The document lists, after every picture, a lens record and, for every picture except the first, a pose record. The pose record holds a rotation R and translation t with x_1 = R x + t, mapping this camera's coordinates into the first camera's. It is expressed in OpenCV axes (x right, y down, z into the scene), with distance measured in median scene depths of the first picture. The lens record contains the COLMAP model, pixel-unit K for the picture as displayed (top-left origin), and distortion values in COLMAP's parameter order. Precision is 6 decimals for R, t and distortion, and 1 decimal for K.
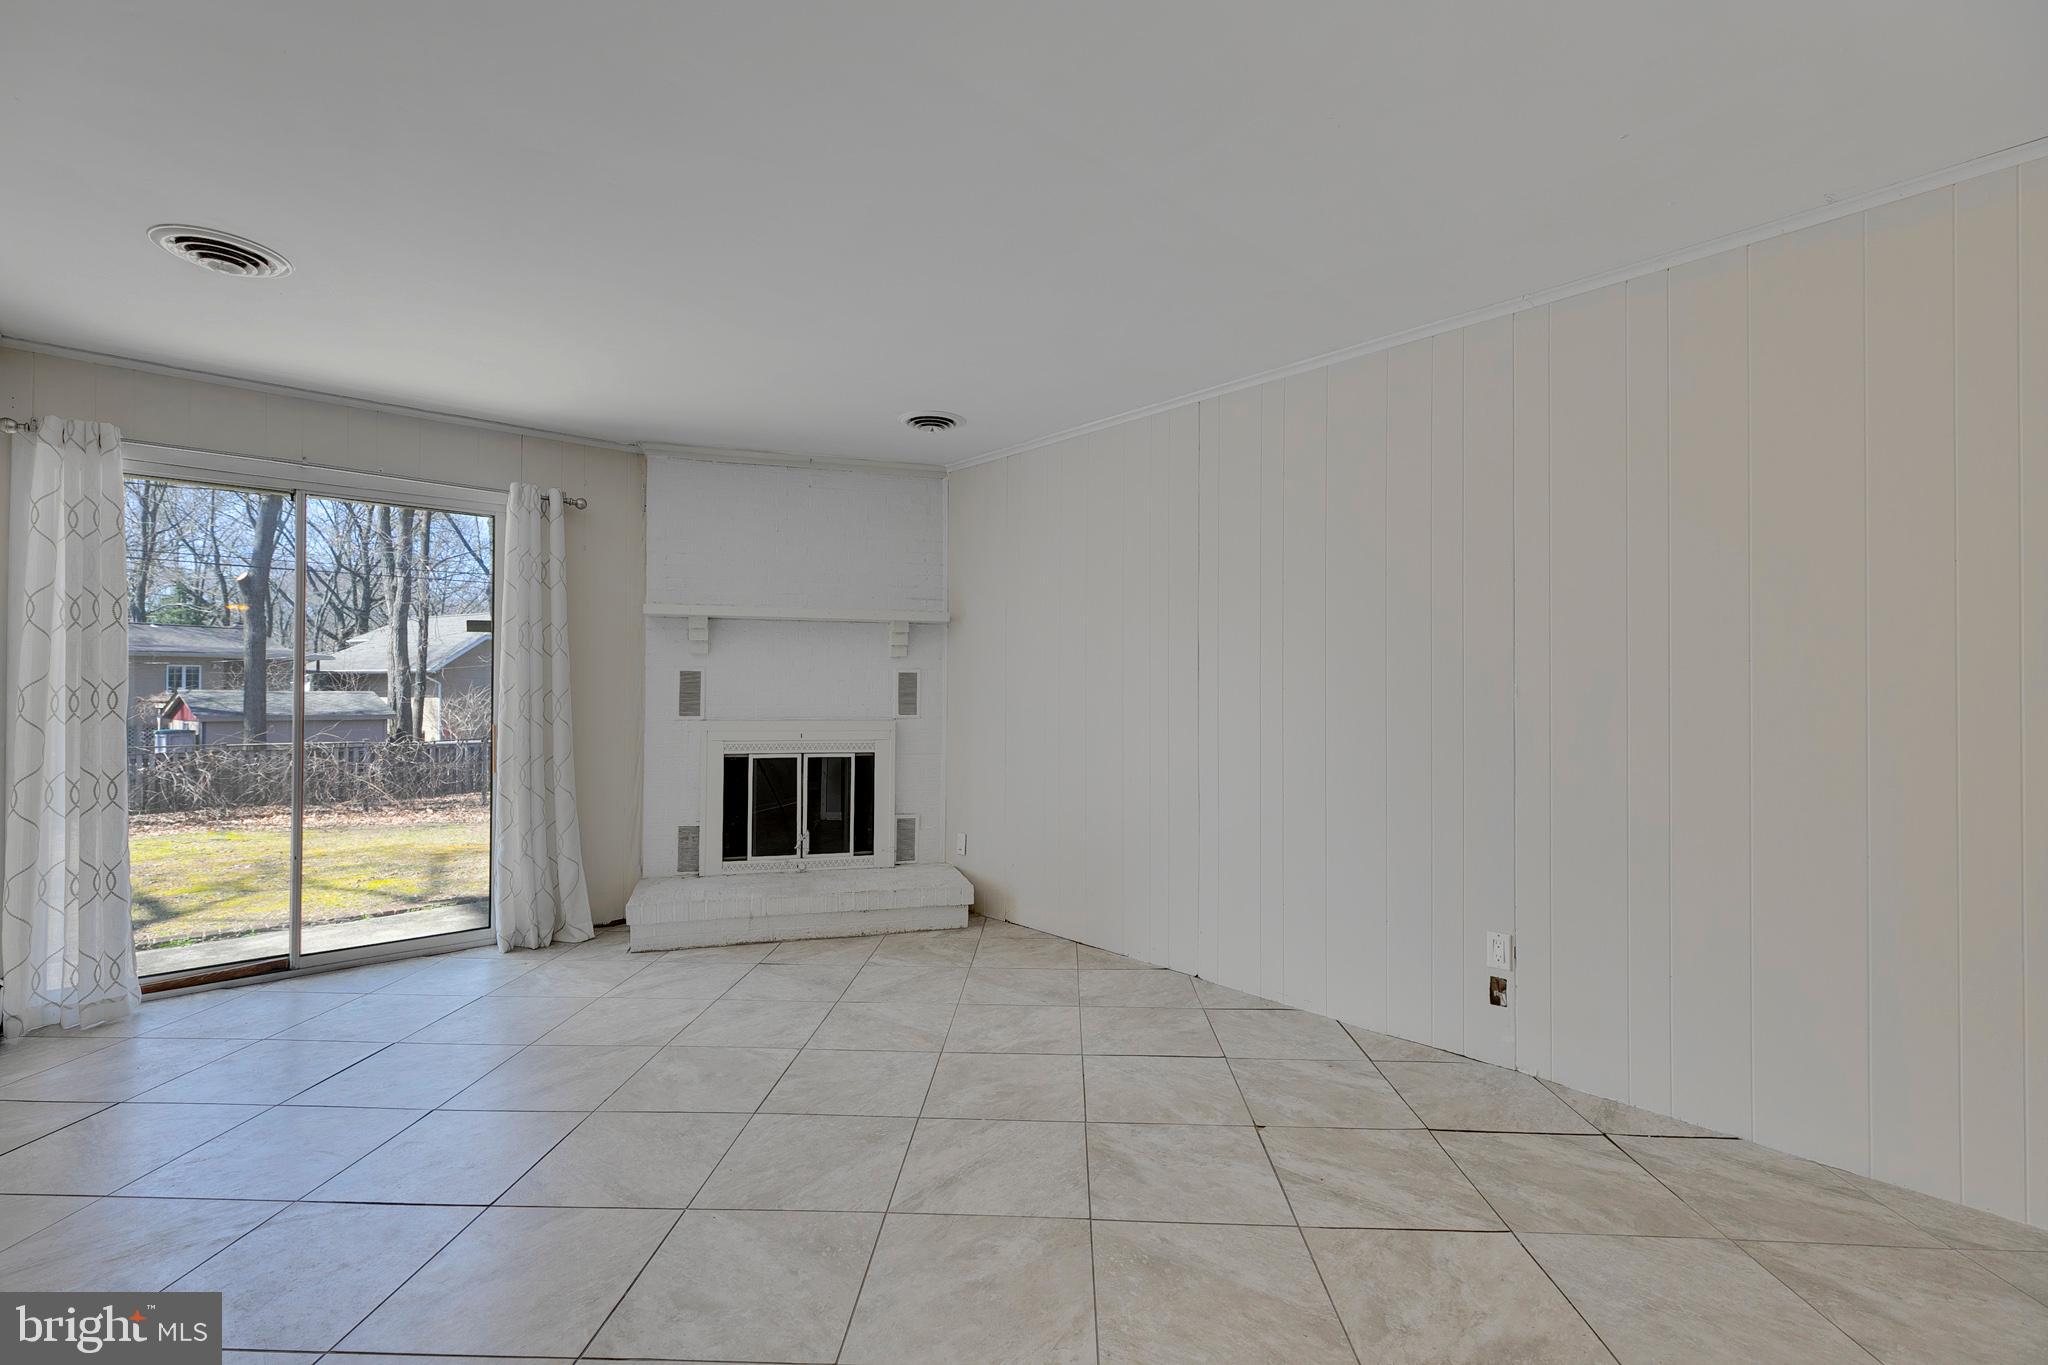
lens RADIAL K [[910.0, 0, 1022.7], [0, 910.0, 680.0], [0, 0, 1]] dist [0.006375, 0.000176]
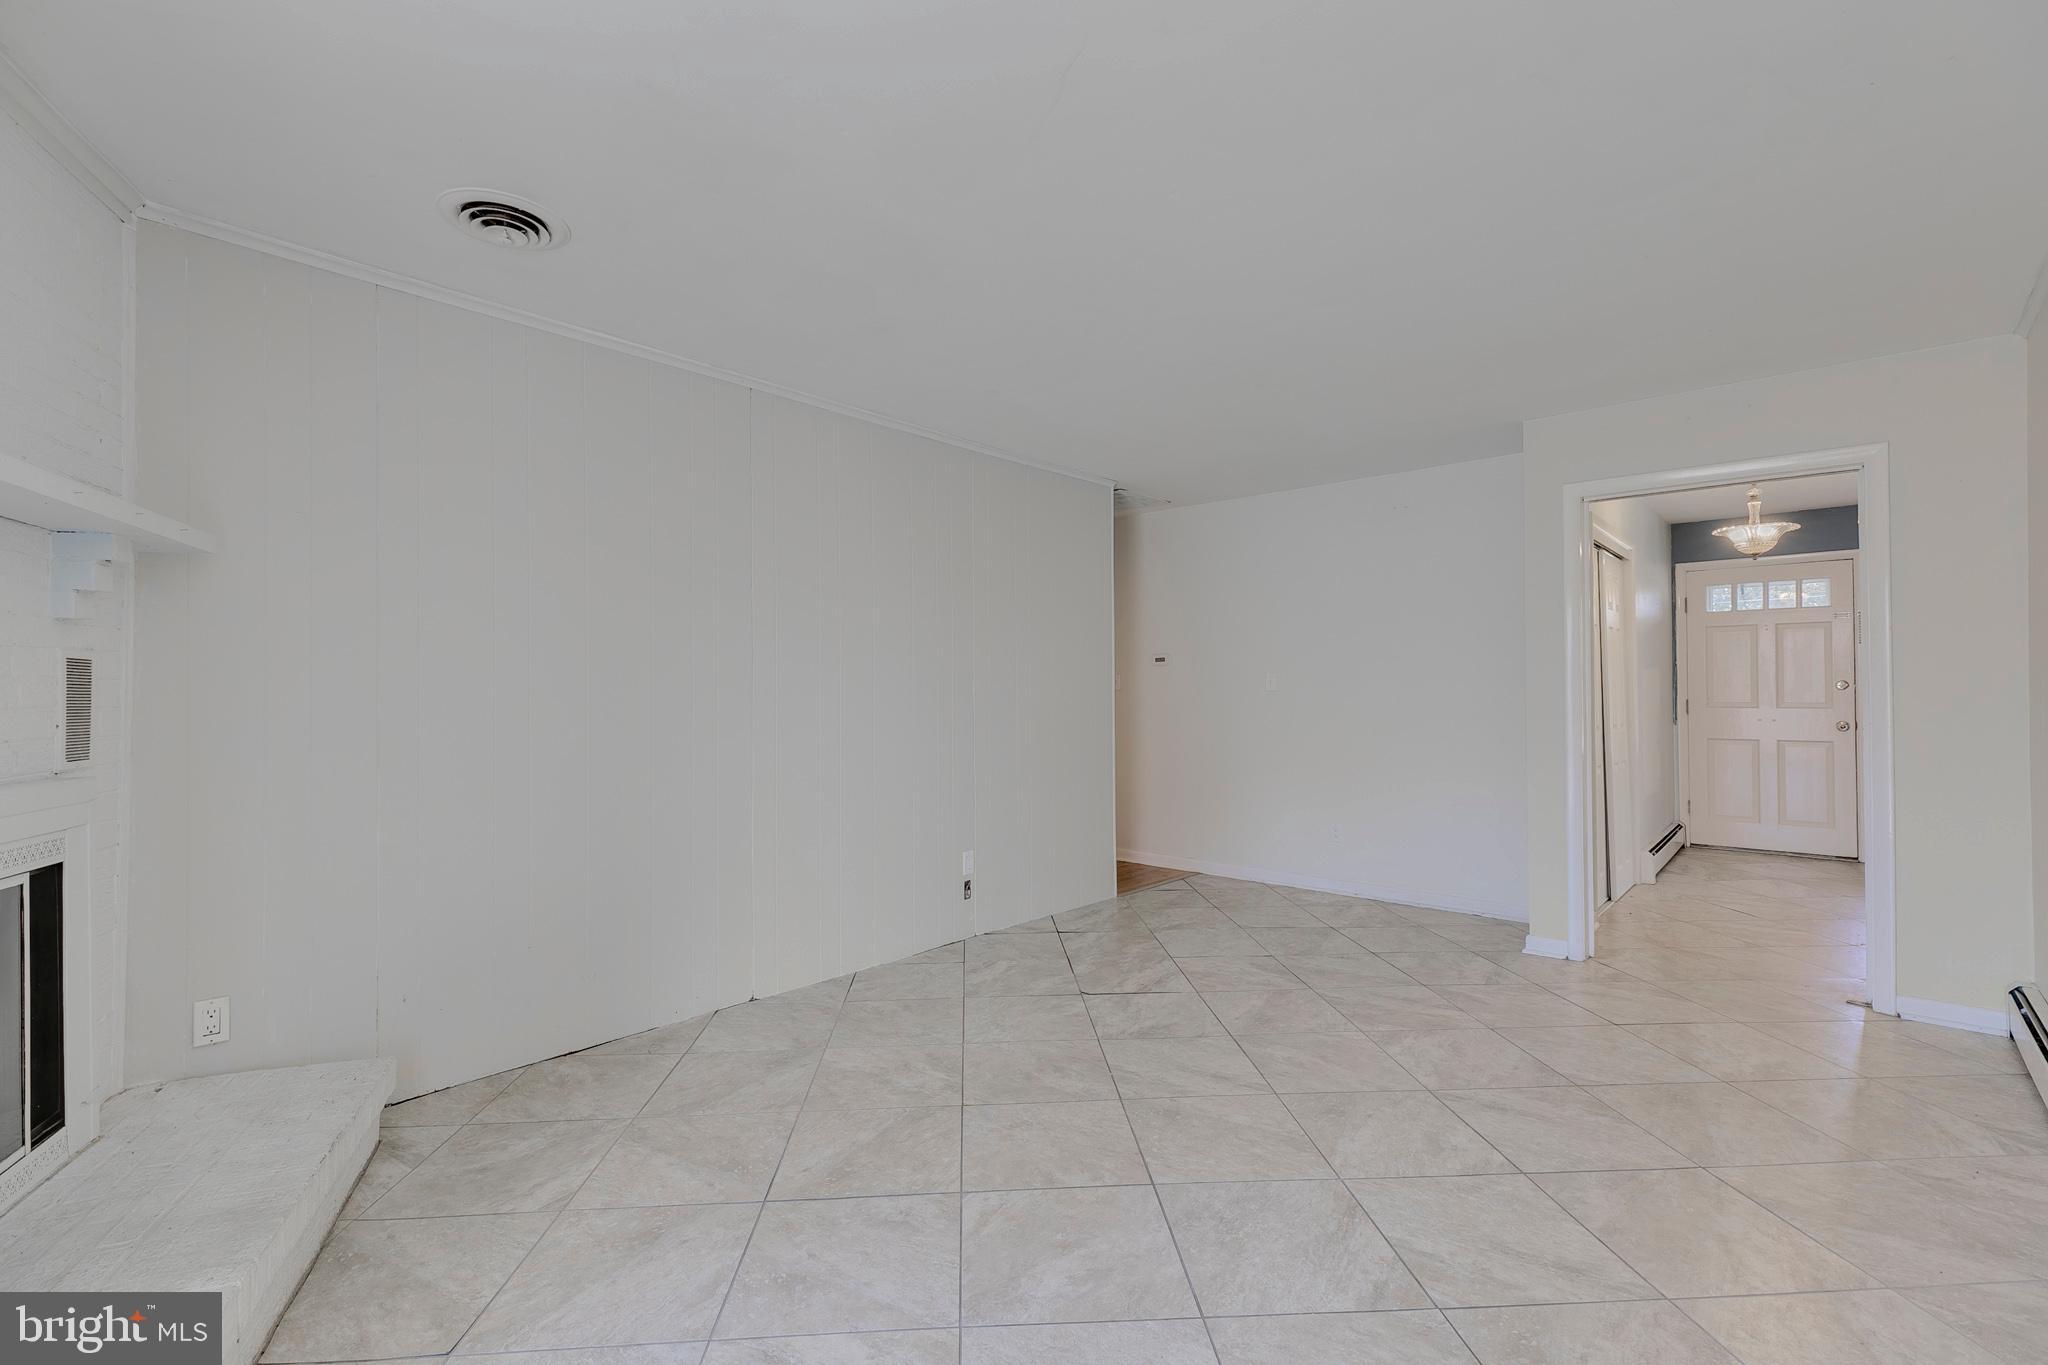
lens RADIAL K [[910.0, 0, 1022.7], [0, 910.0, 680.0], [0, 0, 1]] dist [0.006375, 0.000176]
pose [[-0.108935, 0.012514, 0.993970, -0.662662], [-0.006311, 0.999892, -0.013280, 0.006675], [-0.994029, -0.007720, -0.108844, 0.708781]]
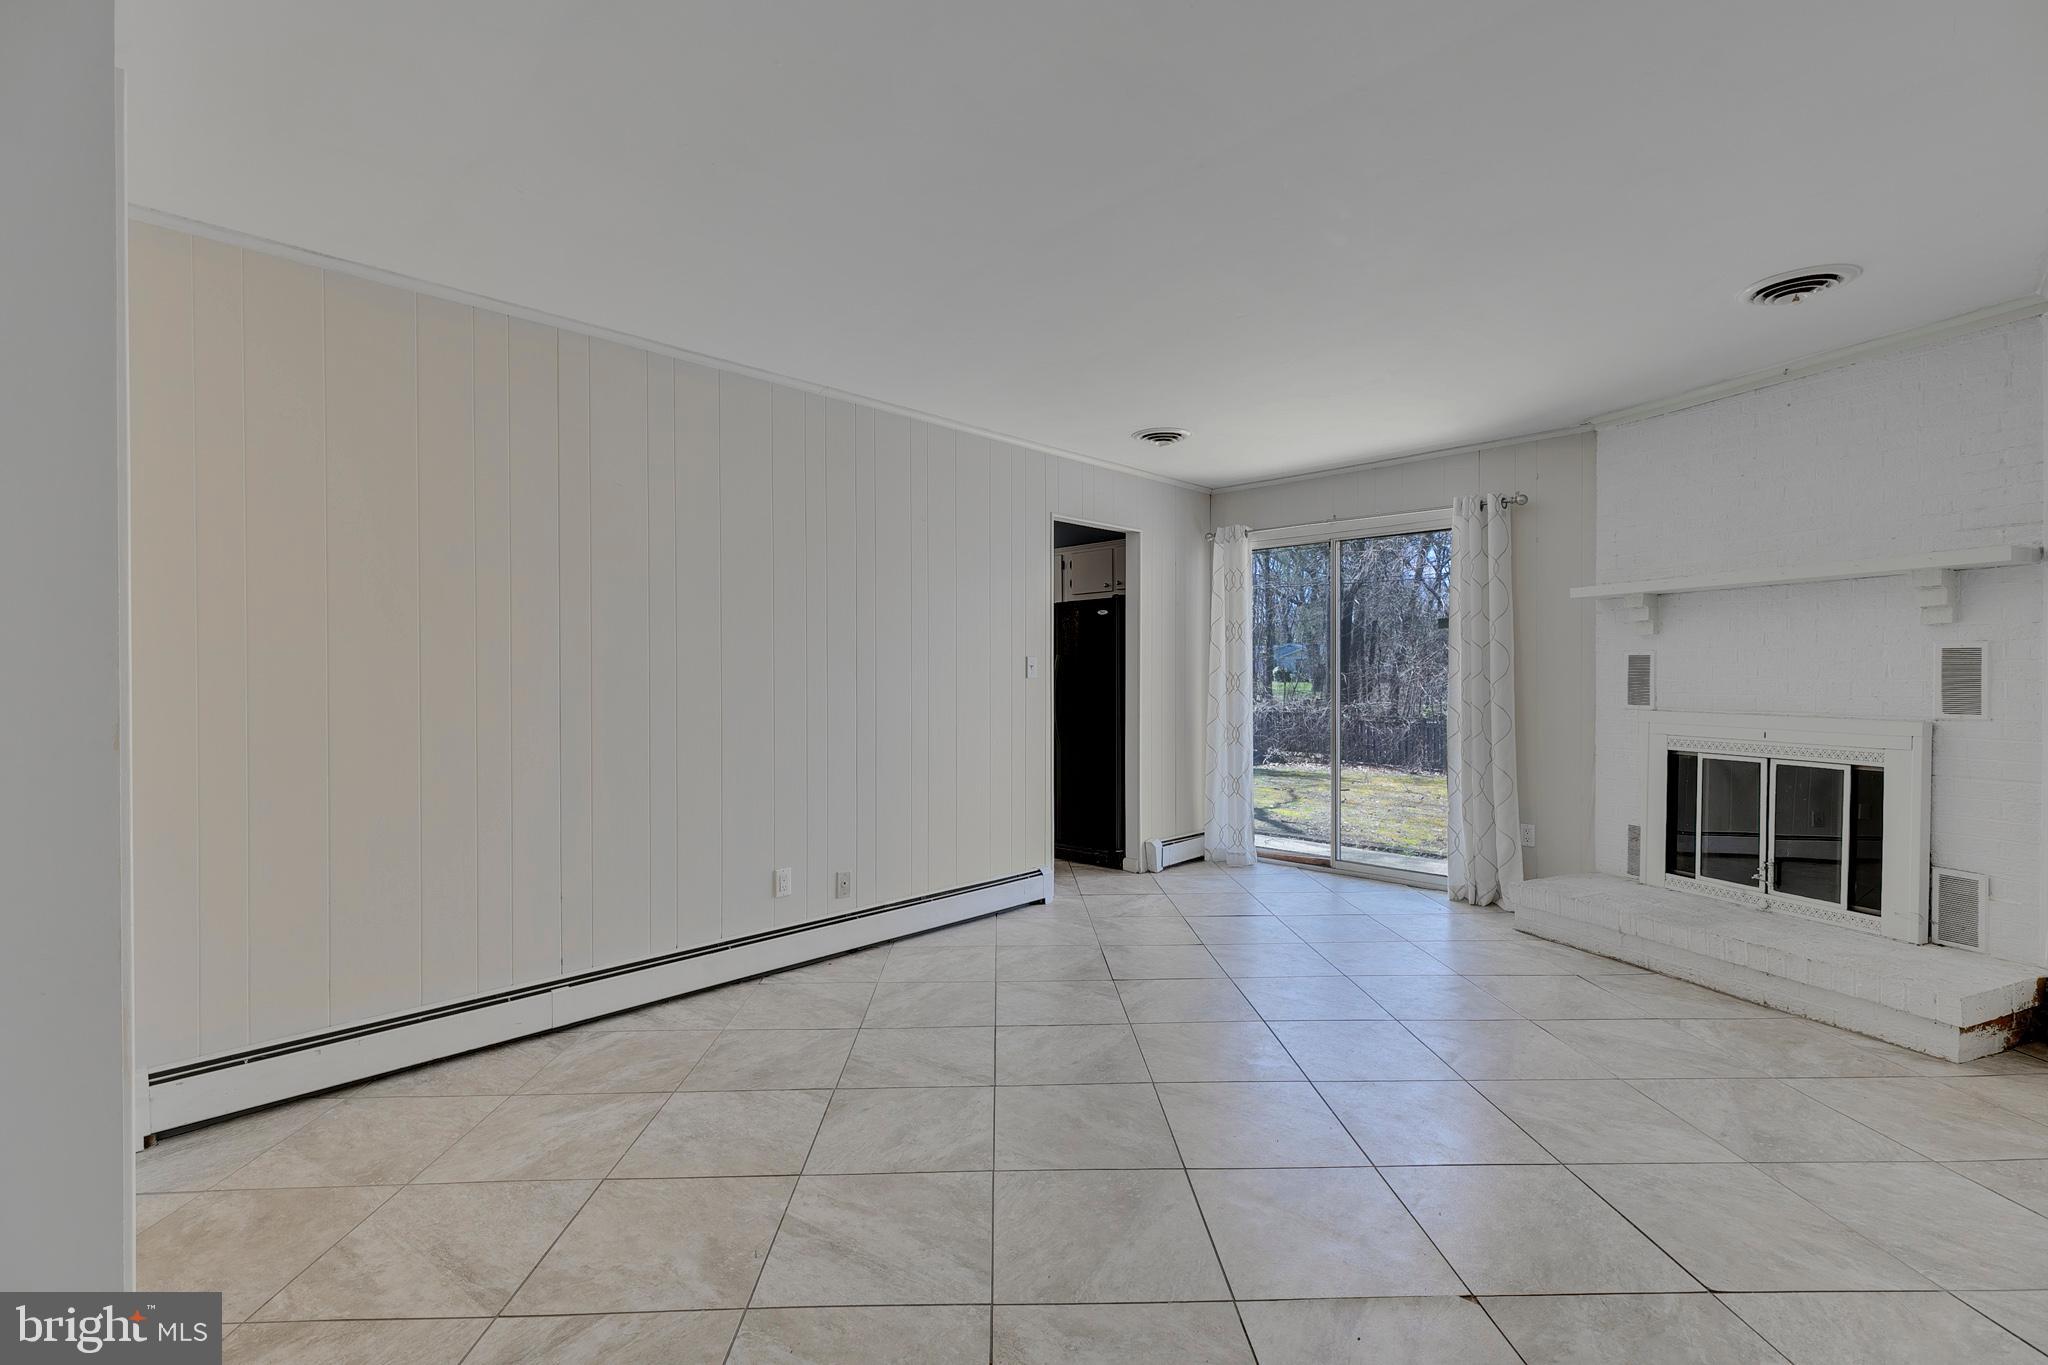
lens RADIAL K [[910.0, 0, 1022.7], [0, 910.0, 680.0], [0, 0, 1]] dist [0.006375, 0.000176]
pose [[0.070583, 0.001663, -0.997505, 0.526716], [0.012824, 0.999914, 0.002574, 0.004965], [0.997424, -0.012973, 0.070555, 0.345478]]
